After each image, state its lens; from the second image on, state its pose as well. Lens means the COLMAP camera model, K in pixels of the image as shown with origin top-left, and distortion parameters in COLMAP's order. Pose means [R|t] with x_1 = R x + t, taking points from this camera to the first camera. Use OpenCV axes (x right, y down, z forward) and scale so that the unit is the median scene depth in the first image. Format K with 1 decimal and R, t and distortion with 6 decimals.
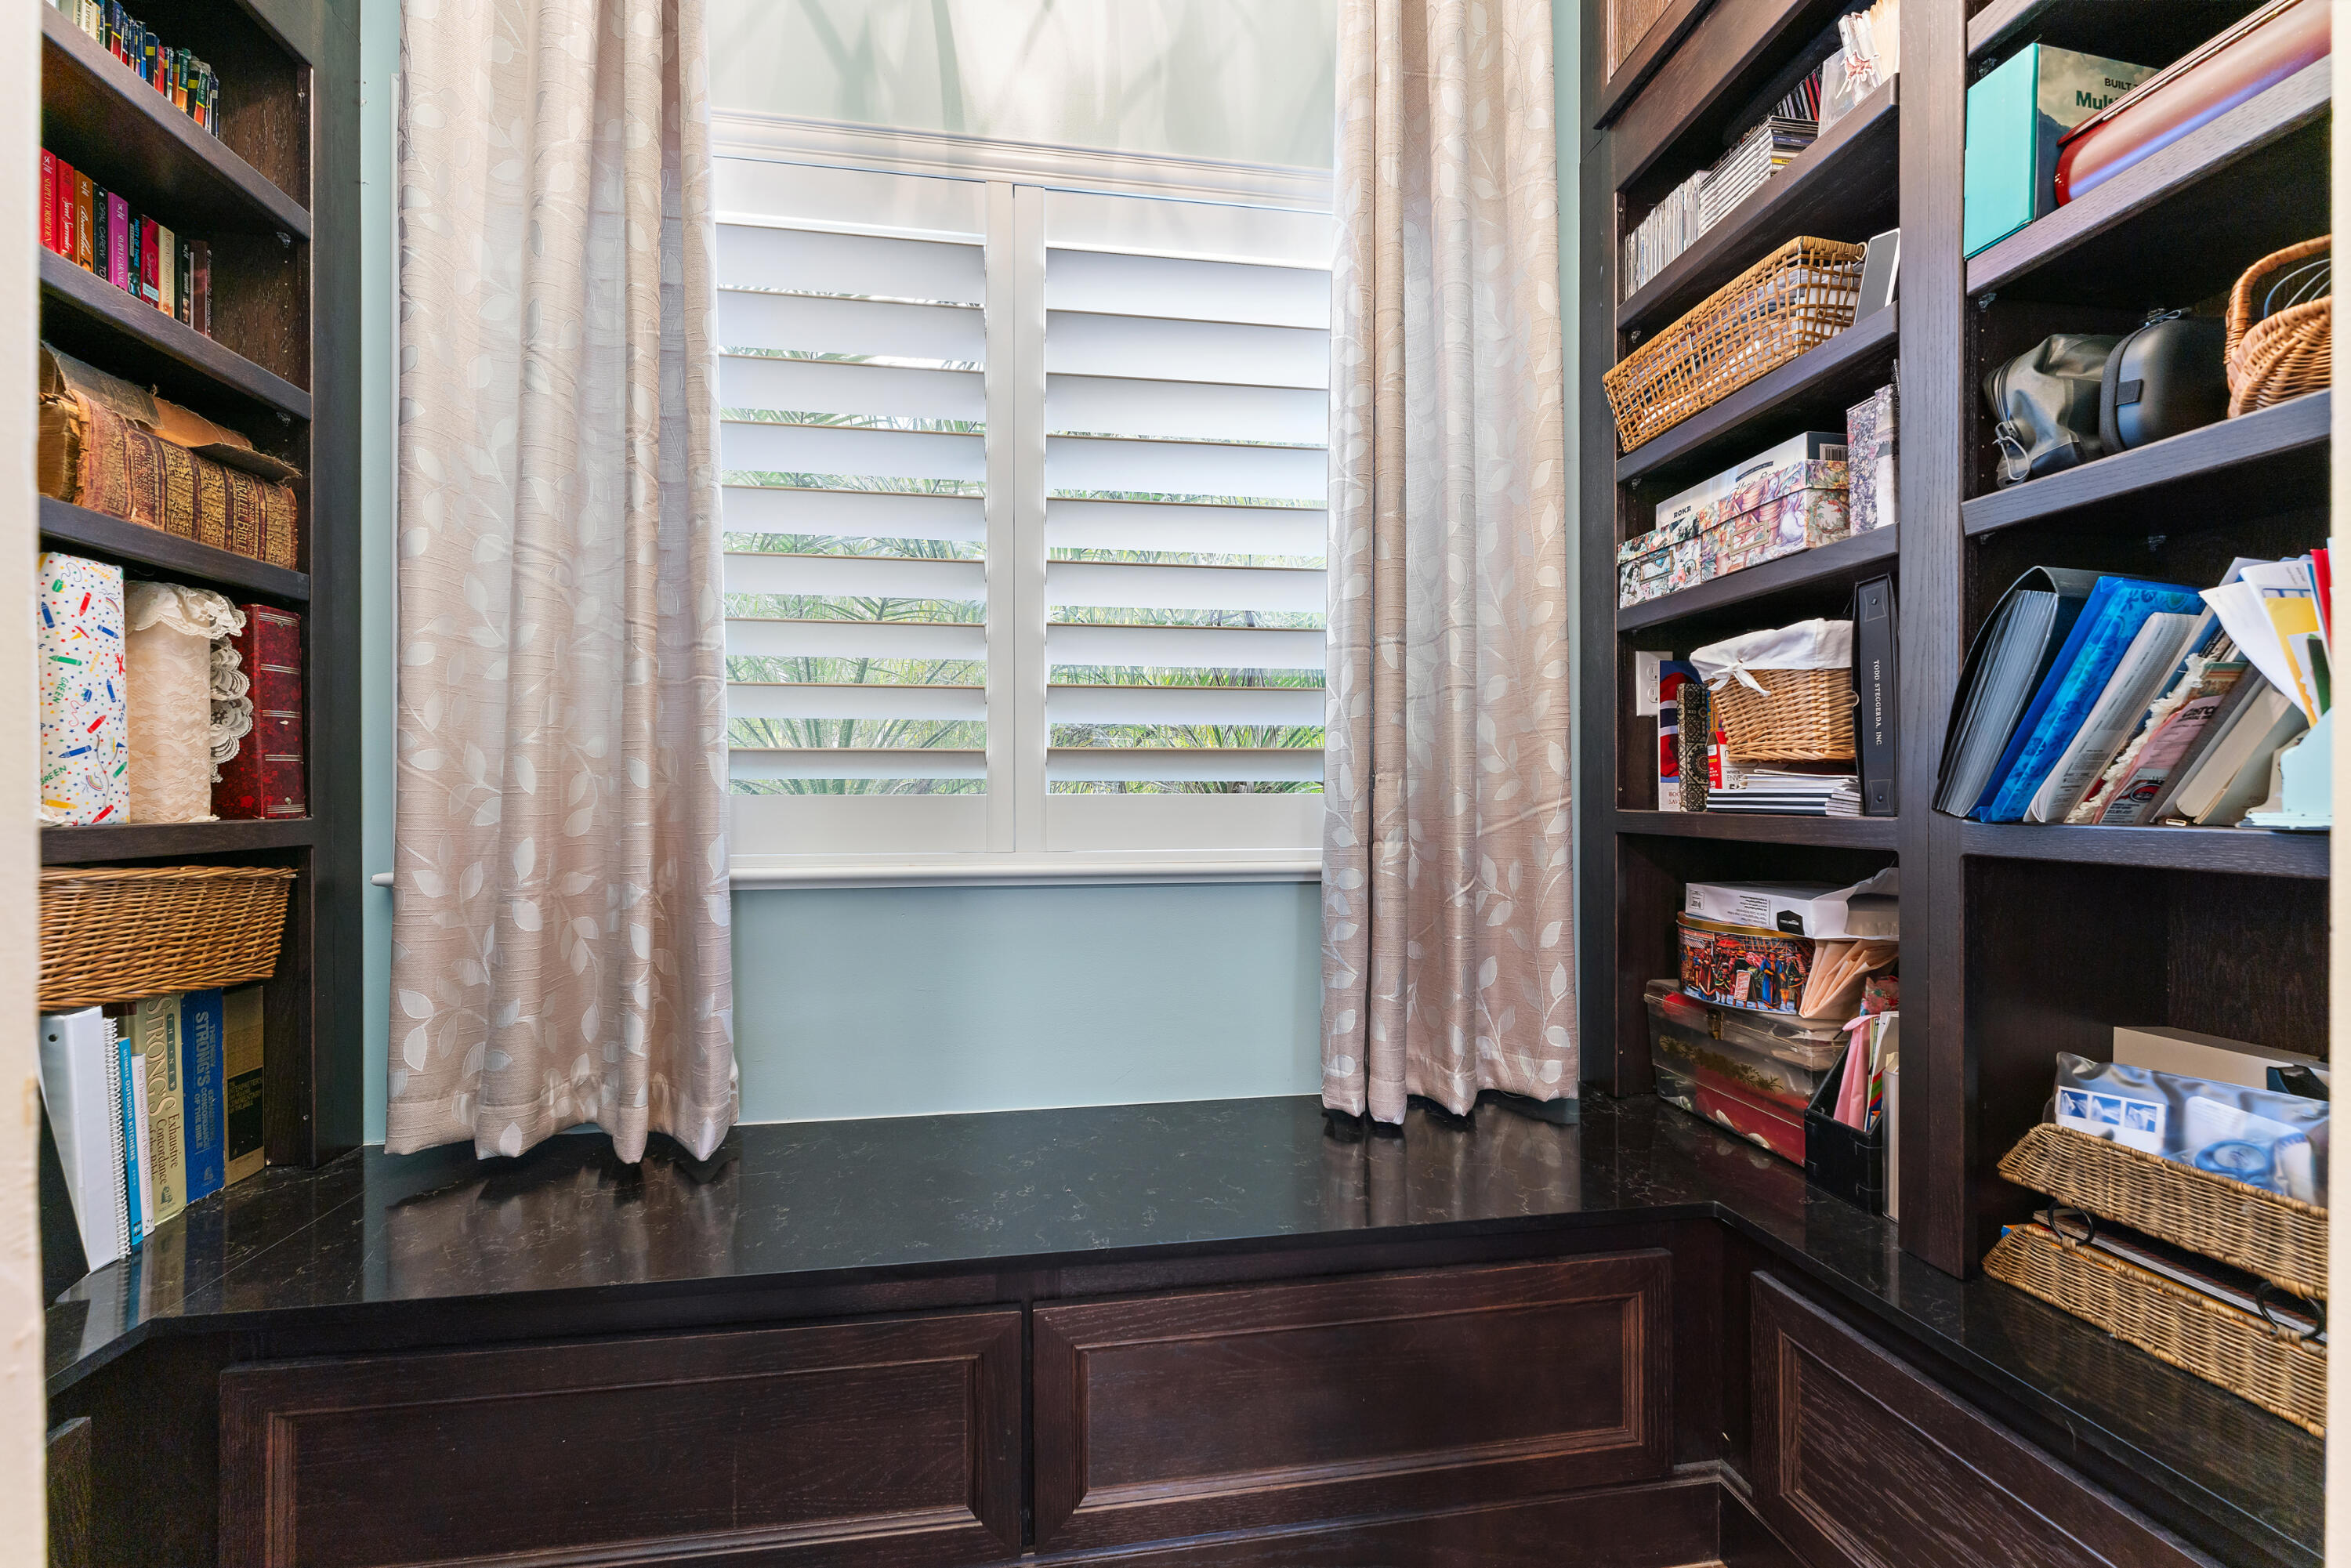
lens RADIAL K [[946.3, 0, 1170.9], [0, 946.3, 778.1], [0, 0, 1]] dist [0.001014, -0.000001]
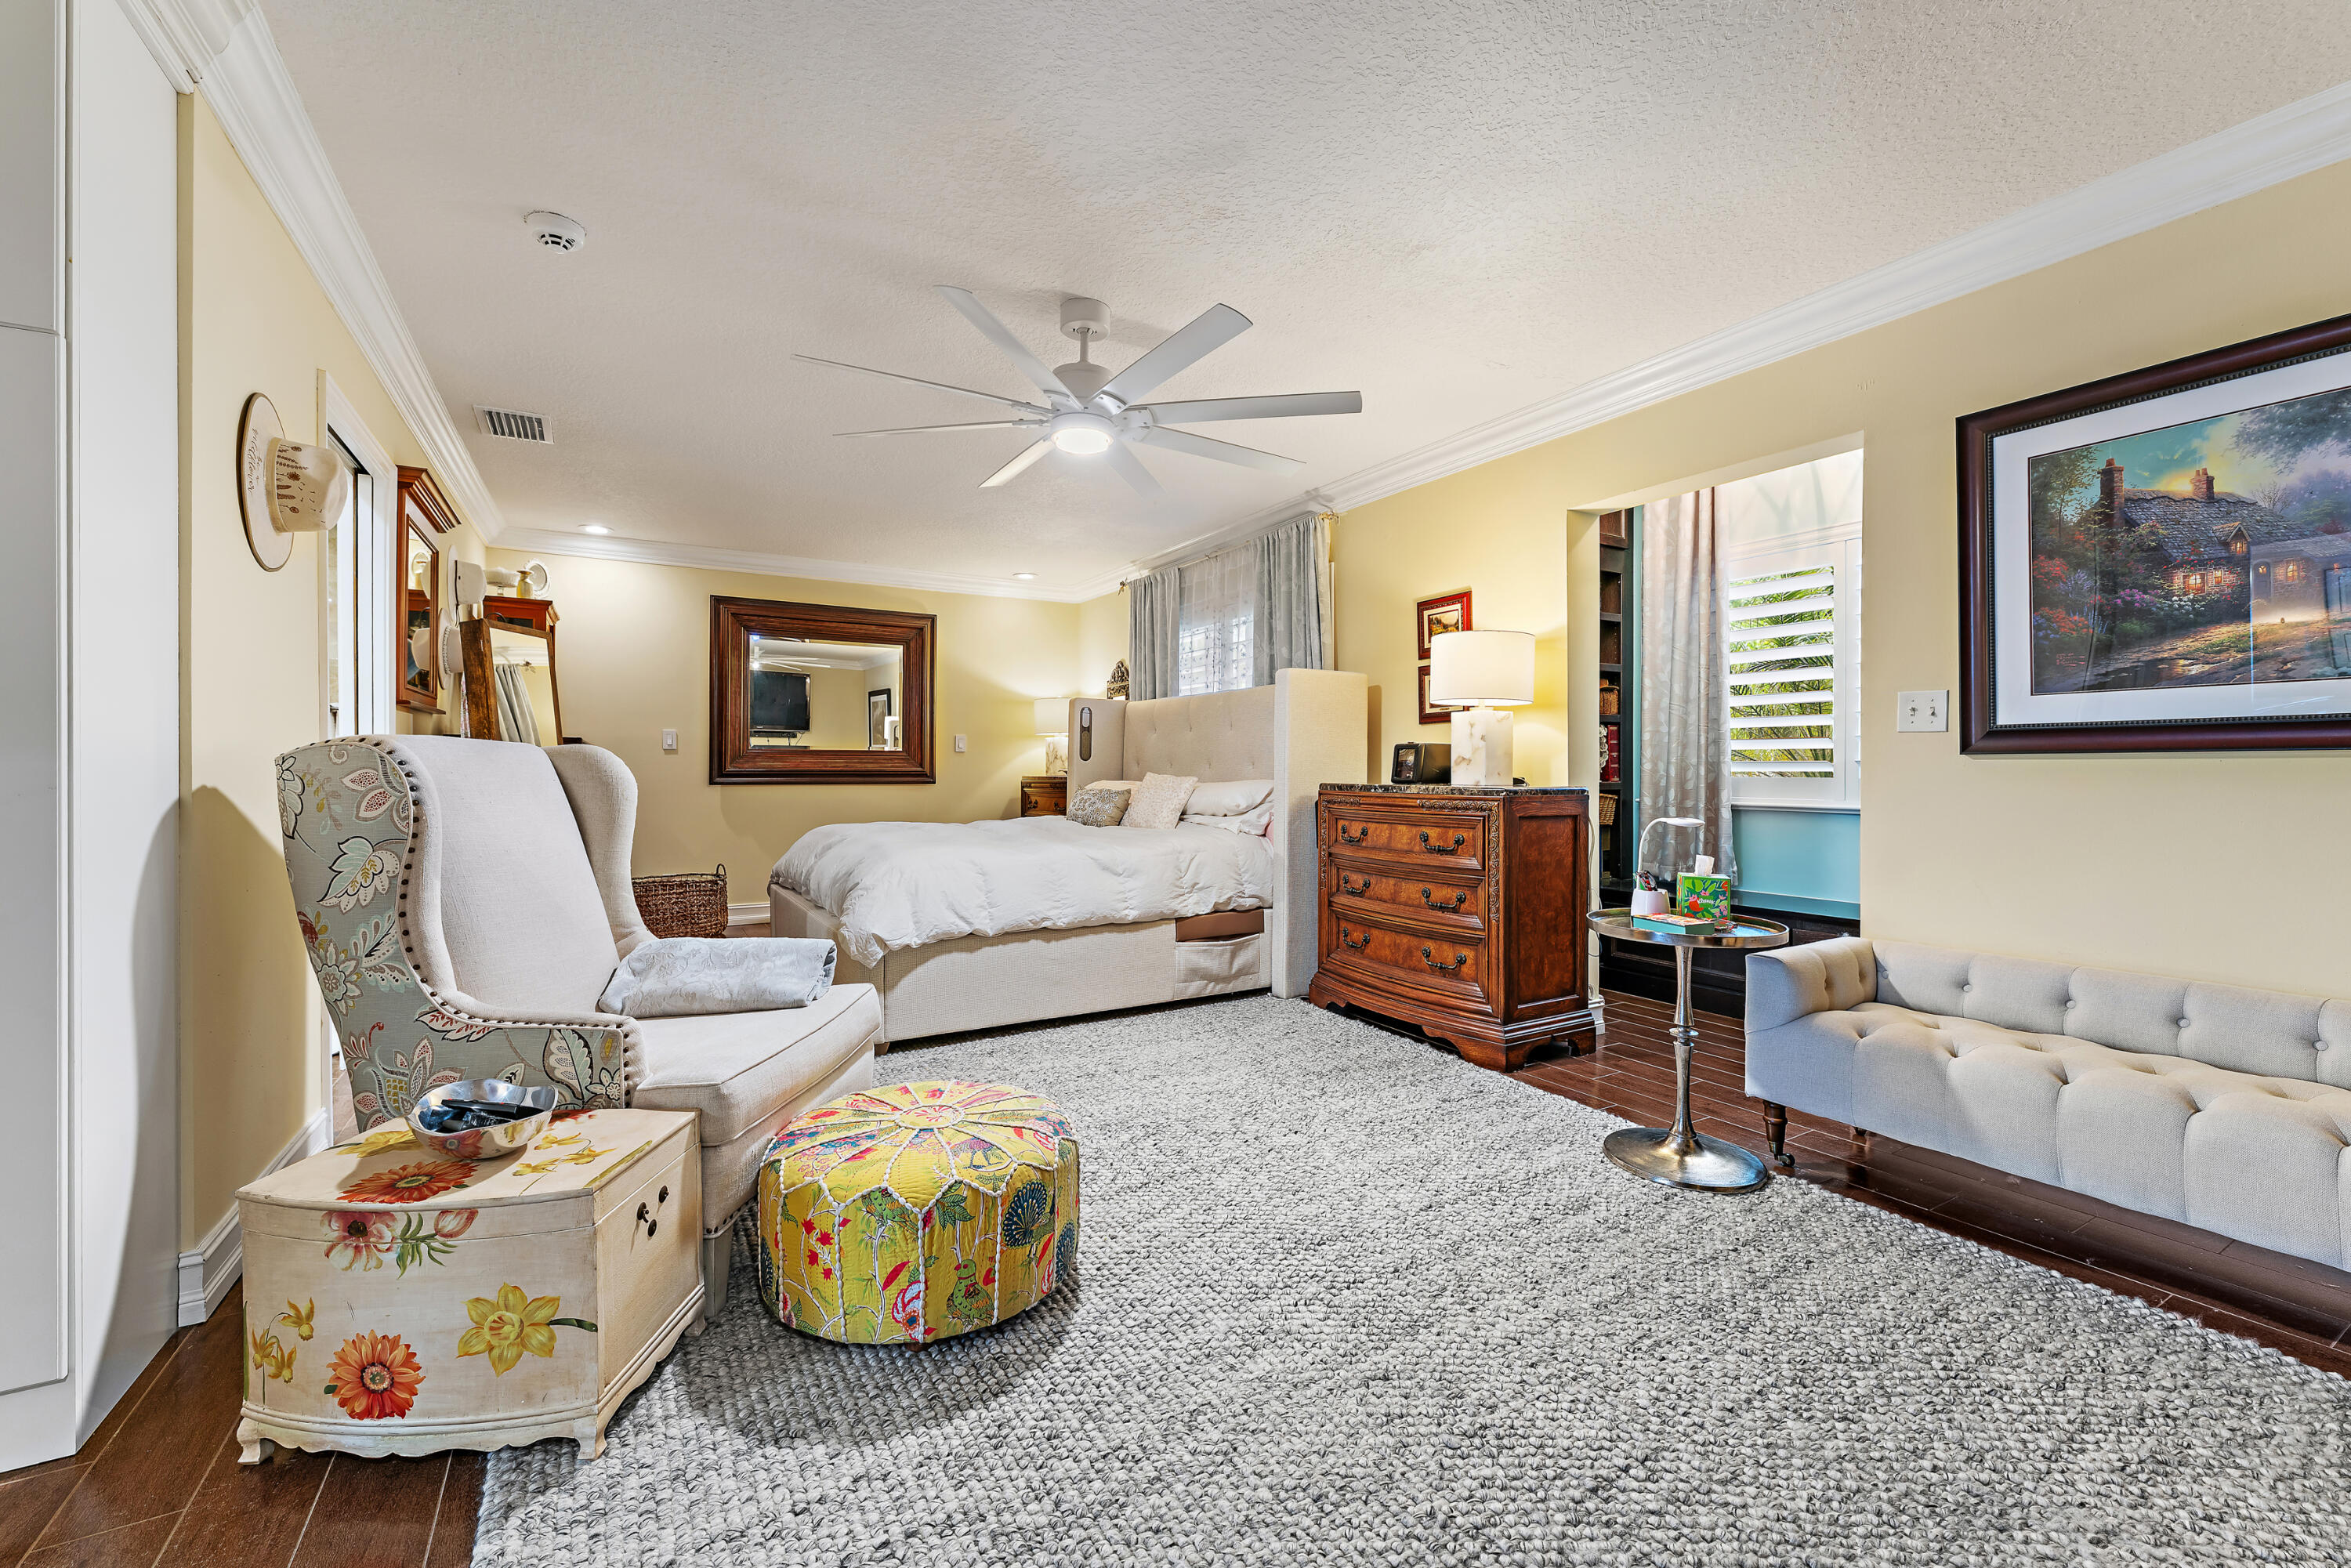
lens RADIAL K [[946.3, 0, 1170.9], [0, 946.3, 778.1], [0, 0, 1]] dist [0.001014, -0.000001]
pose [[0.384117, 0.007753, -0.923252, 1.753888], [0.001358, 0.999959, 0.008962, -0.008388], [0.923283, -0.004696, 0.384091, -1.957331]]
